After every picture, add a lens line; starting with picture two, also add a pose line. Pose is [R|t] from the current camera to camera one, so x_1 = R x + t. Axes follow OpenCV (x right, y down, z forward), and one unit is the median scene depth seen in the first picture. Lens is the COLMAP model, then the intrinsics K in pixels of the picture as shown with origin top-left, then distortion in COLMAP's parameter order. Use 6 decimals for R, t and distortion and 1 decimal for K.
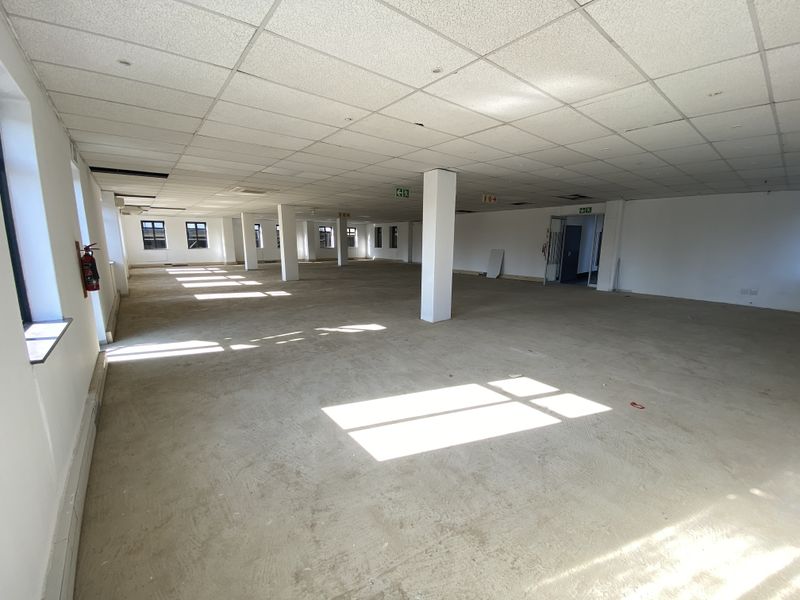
lens RADIAL K [[326.3, 0, 402.5], [0, 326.3, 304.3], [0, 0, 1]] dist [-0.007991, -0.006061]
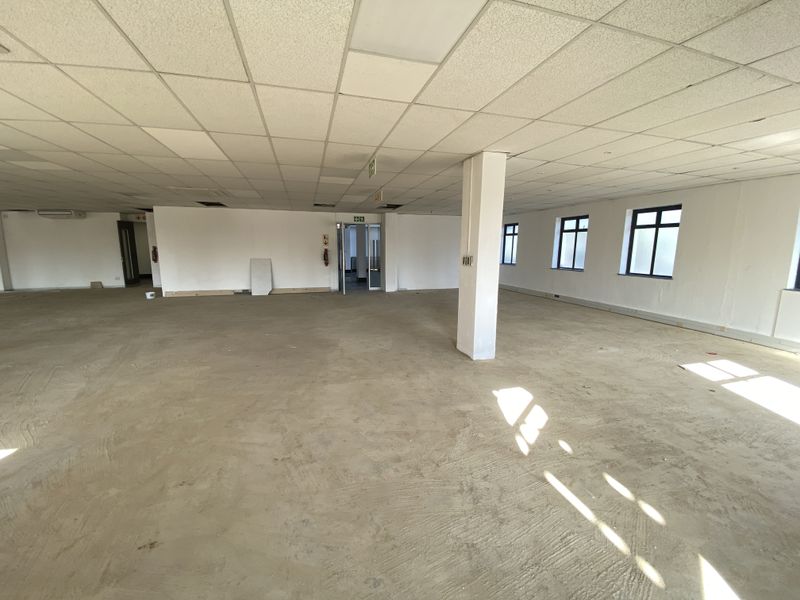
lens RADIAL K [[326.3, 0, 406.2], [0, 326.3, 294.7], [0, 0, 1]] dist [-0.007991, -0.006061]
pose [[0.388008, -0.126370, 0.912952, -0.576085], [0.168643, 0.983567, 0.064471, -0.151098], [-0.906096, 0.128948, 0.402943, 0.784451]]
